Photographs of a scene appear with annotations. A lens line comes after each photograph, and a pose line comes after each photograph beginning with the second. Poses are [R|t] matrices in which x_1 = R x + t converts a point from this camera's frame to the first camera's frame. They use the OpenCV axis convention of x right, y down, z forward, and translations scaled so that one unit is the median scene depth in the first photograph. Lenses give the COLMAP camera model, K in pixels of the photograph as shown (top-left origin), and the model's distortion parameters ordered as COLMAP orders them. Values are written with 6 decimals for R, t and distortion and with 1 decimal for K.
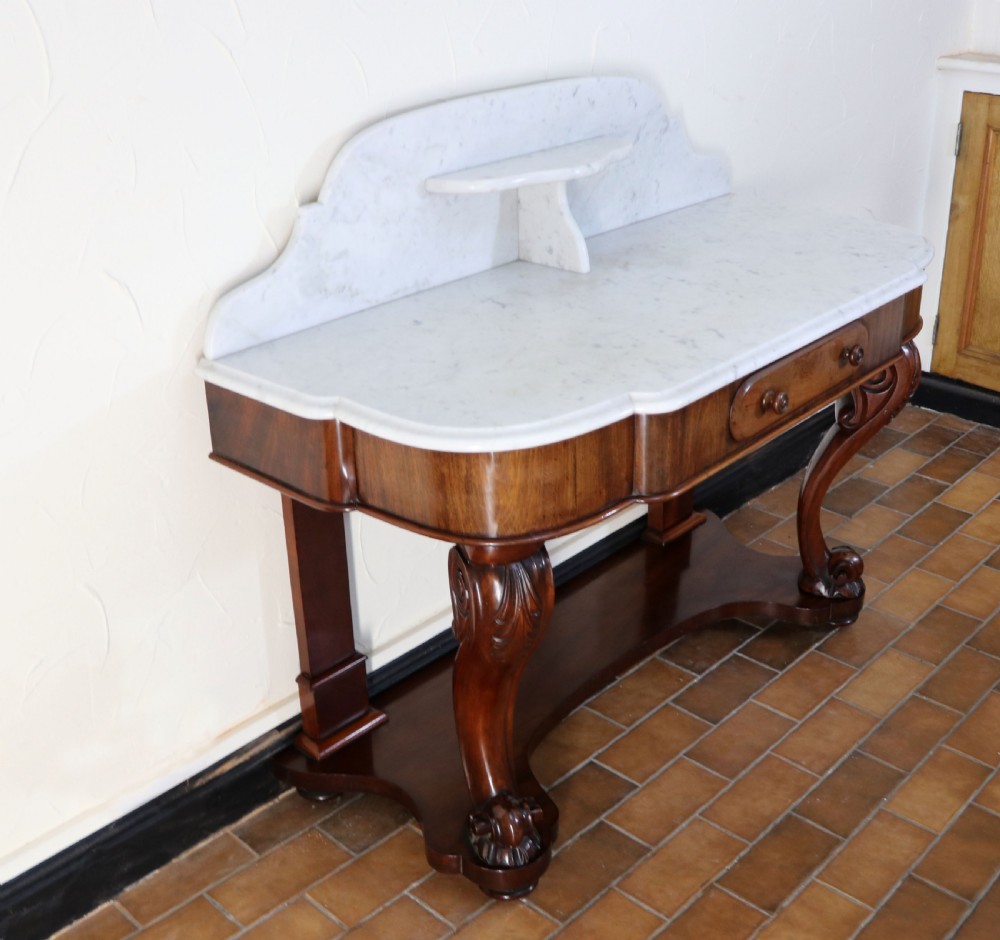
lens RADIAL K [[1265.7, 0, 492.5], [0, 1265.7, 477.6], [0, 0, 1]] dist [-0.149106, 0.000000]
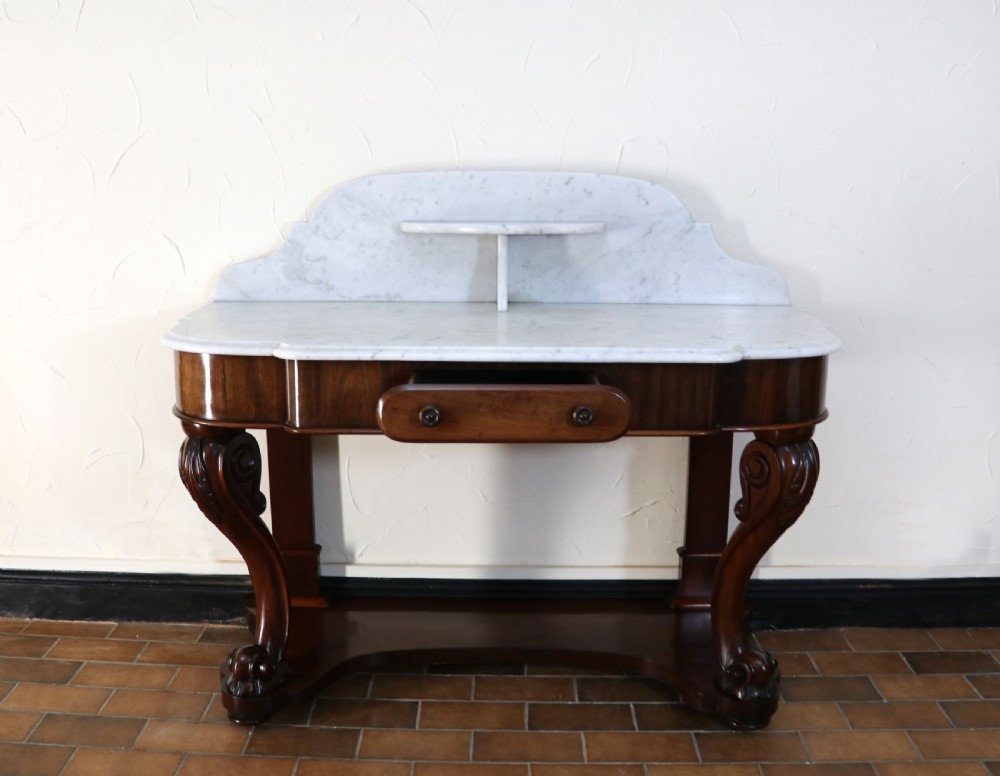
lens RADIAL K [[1021.0, 0, 478.5], [0, 1021.0, 401.4], [0, 0, 1]] dist [-0.139819, 0.000000]
pose [[0.670452, 0.200827, -0.714257, 0.827222], [-0.338431, 0.939467, -0.053527, -0.015964], [0.660272, 0.277614, 0.697833, 0.304256]]
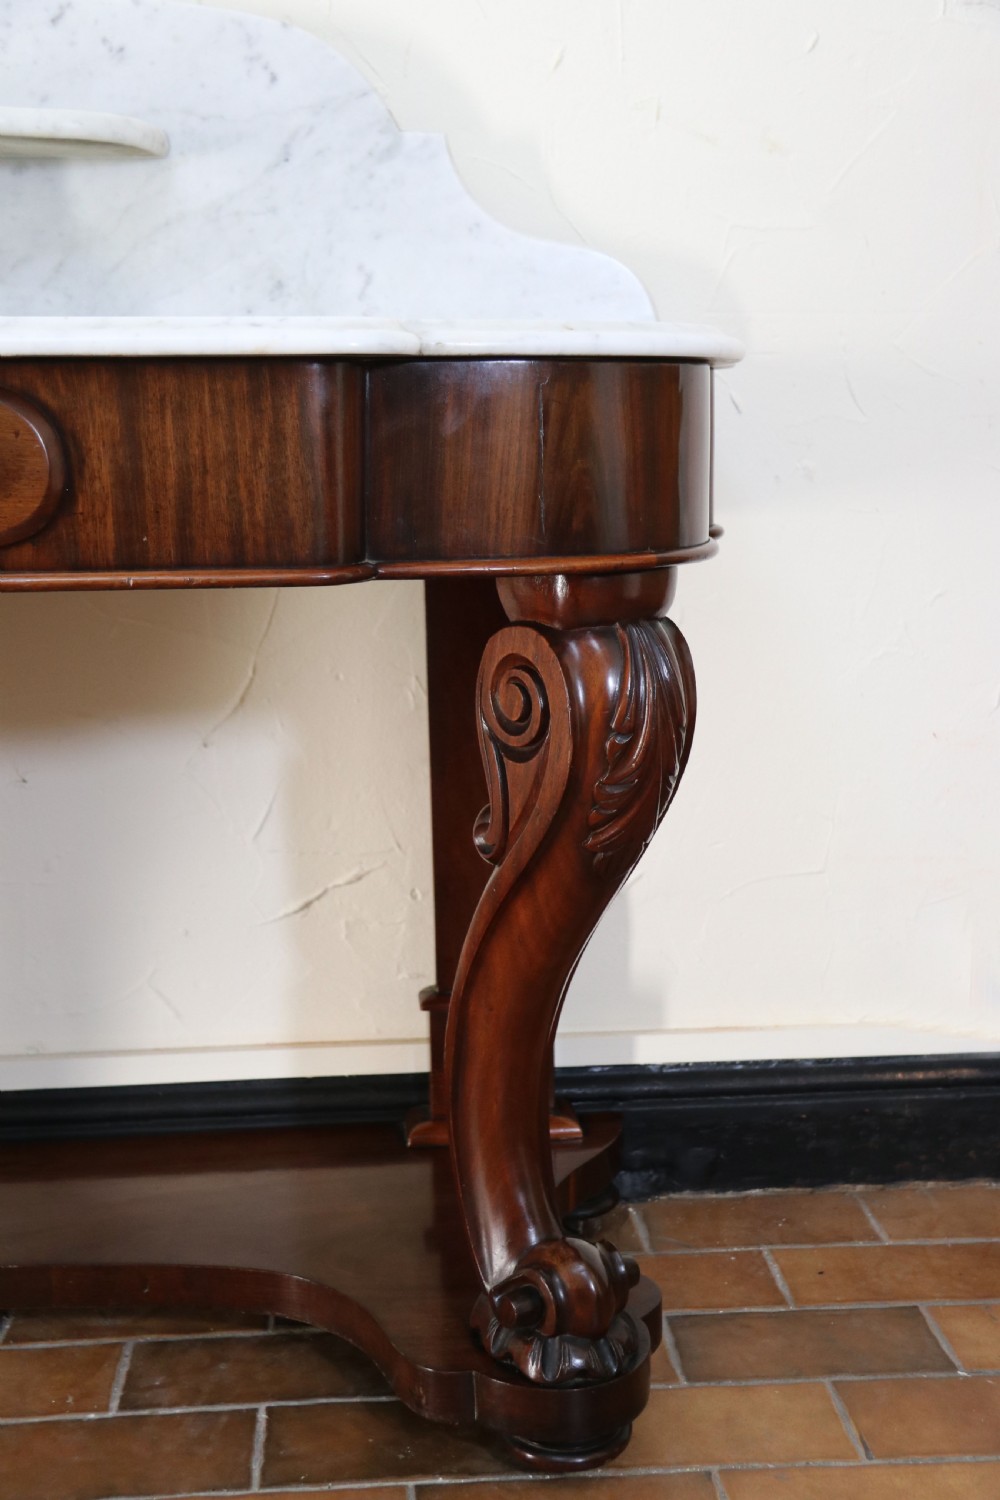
lens RADIAL K [[1842.2, 0, 498.5], [0, 1842.2, 754.8], [0, 0, 1]] dist [0.066801, 0.000000]
pose [[0.741802, 0.141507, -0.655519, 0.742271], [-0.297333, 0.945556, -0.132353, 0.002688], [0.601101, 0.293087, 0.743490, 0.689789]]
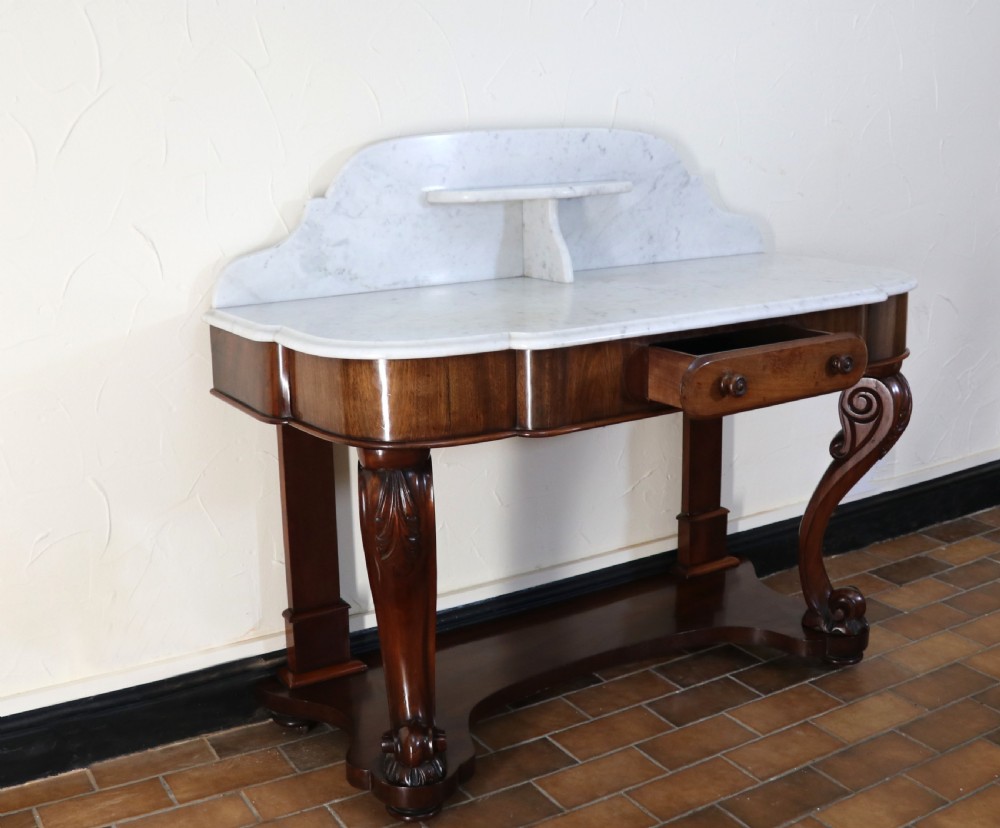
lens RADIAL K [[1190.2, 0, 432.0], [0, 1190.2, 381.4], [0, 0, 1]] dist [-0.140328, 0.000000]
pose [[0.954195, 0.062428, -0.292600, 0.282235], [-0.125139, 0.971609, -0.200791, 0.158584], [0.271757, 0.228209, 0.934916, -0.016785]]
